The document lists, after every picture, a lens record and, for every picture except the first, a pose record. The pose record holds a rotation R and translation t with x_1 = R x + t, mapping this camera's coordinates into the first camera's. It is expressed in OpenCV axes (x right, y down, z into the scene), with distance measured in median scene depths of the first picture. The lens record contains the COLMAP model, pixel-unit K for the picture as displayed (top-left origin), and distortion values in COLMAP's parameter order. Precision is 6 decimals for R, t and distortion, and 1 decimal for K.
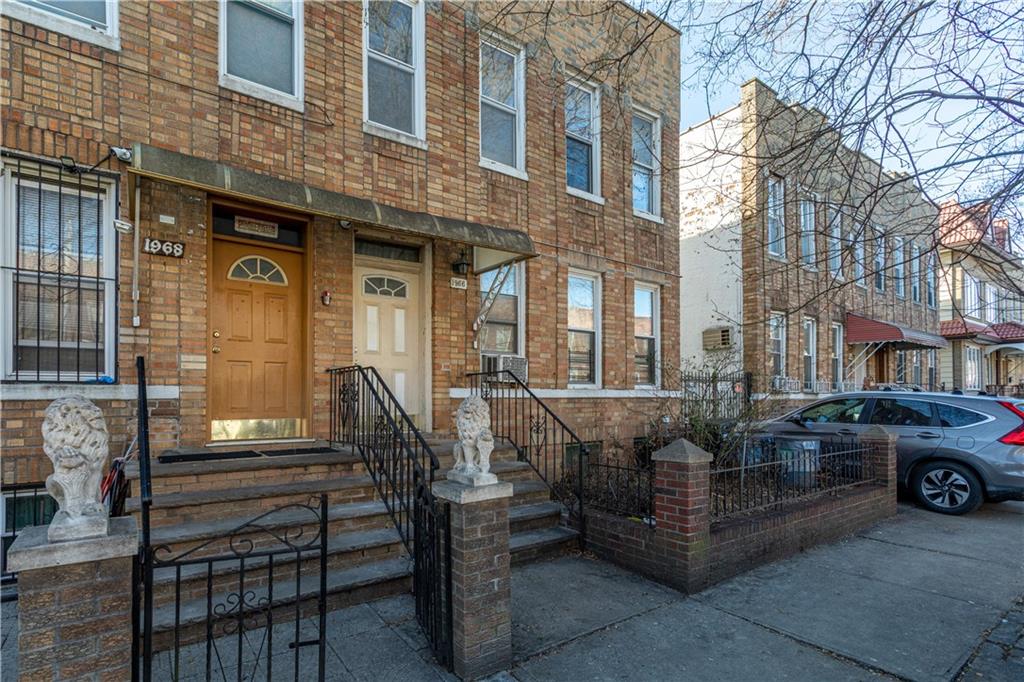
lens RADIAL K [[508.2, 0, 511.8], [0, 508.2, 395.3], [0, 0, 1]] dist [0.002542, 0.001066]
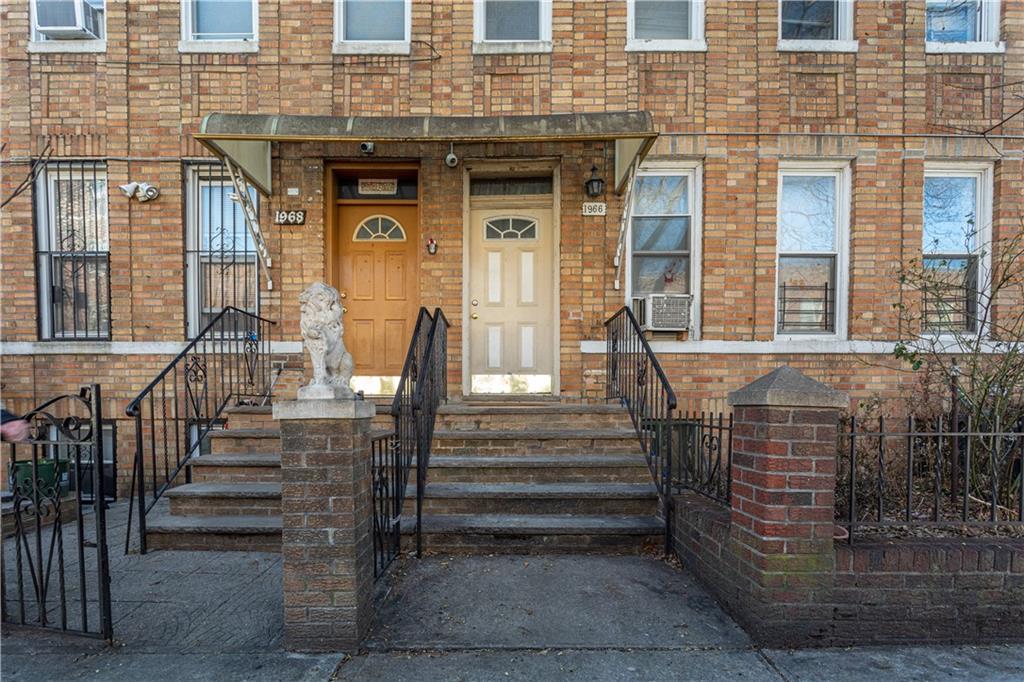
lens RADIAL K [[524.0, 0, 510.9], [0, 524.0, 422.0], [0, 0, 1]] dist [-0.014345, 0.006121]
pose [[0.807123, 0.024053, -0.589893, 0.298187], [0.000614, 0.999135, 0.041579, 0.084348], [0.590383, -0.033921, 0.806410, 0.263032]]
